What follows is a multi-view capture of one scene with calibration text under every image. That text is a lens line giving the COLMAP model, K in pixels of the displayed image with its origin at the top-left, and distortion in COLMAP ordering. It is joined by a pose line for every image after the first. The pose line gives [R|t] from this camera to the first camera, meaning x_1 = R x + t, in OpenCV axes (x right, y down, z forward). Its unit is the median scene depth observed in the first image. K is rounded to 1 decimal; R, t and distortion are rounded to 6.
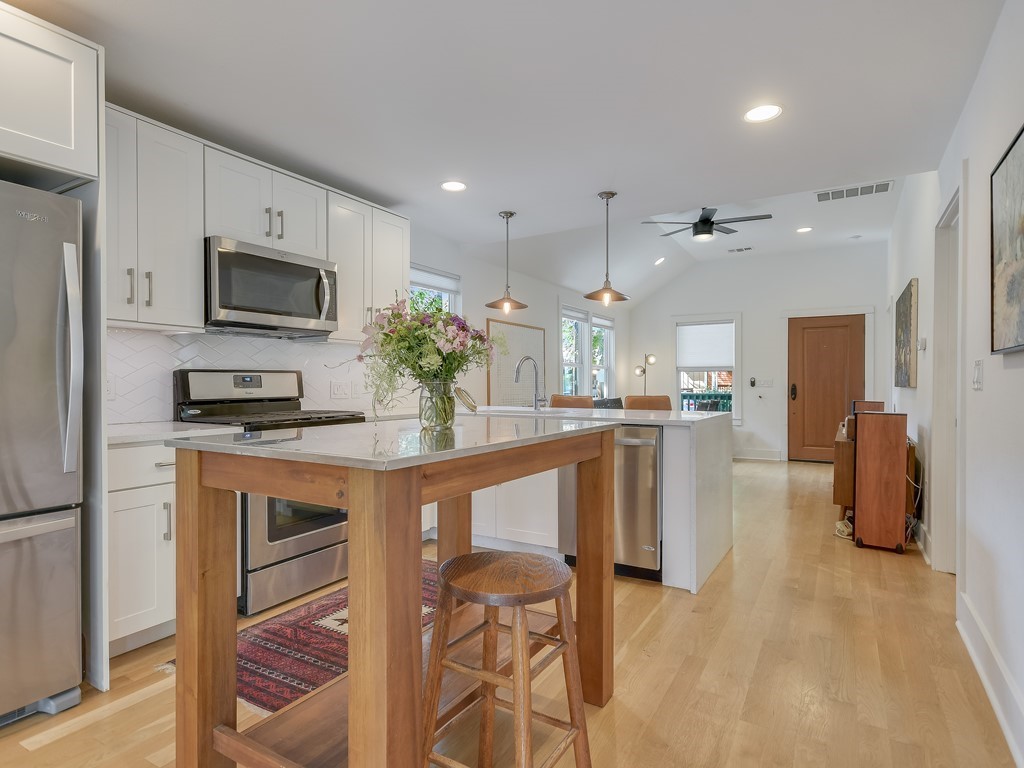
lens RADIAL K [[563.7, 0, 508.6], [0, 563.7, 387.1], [0, 0, 1]] dist [0.007647, 0.000974]
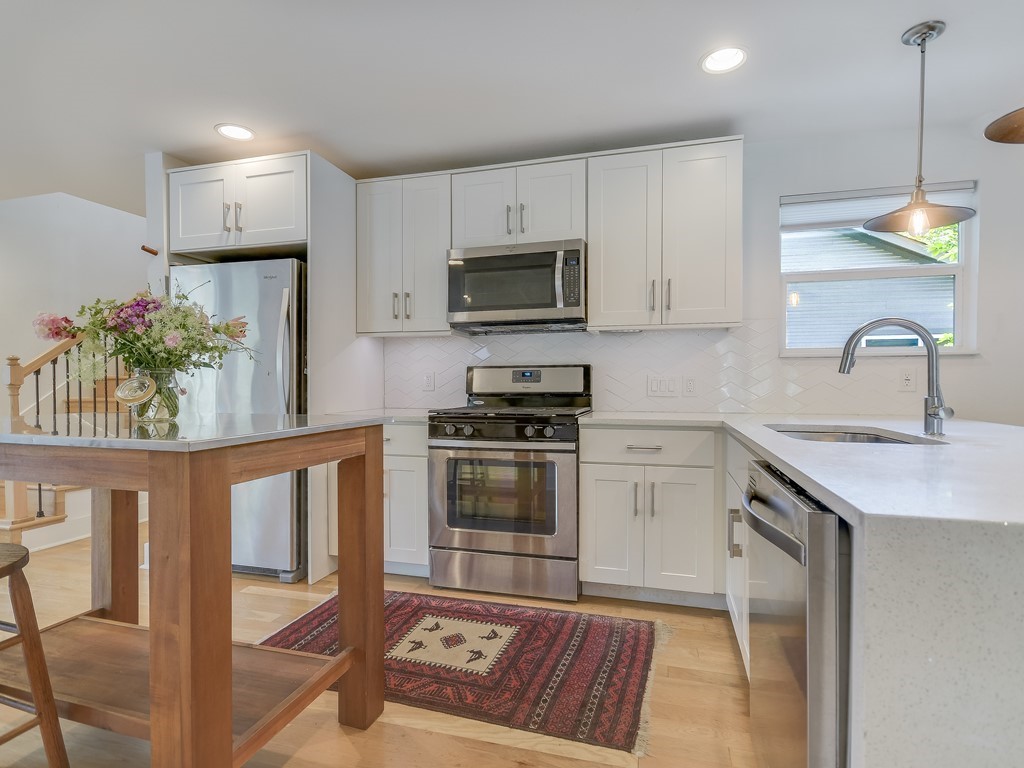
lens RADIAL K [[520.3, 0, 514.3], [0, 520.3, 389.3], [0, 0, 1]] dist [-0.004946, -0.000078]
pose [[0.264655, 0.015363, -0.964221, 0.253862], [-0.005564, 0.999881, 0.014404, 0.000252], [0.964327, 0.001553, 0.264709, 0.395489]]
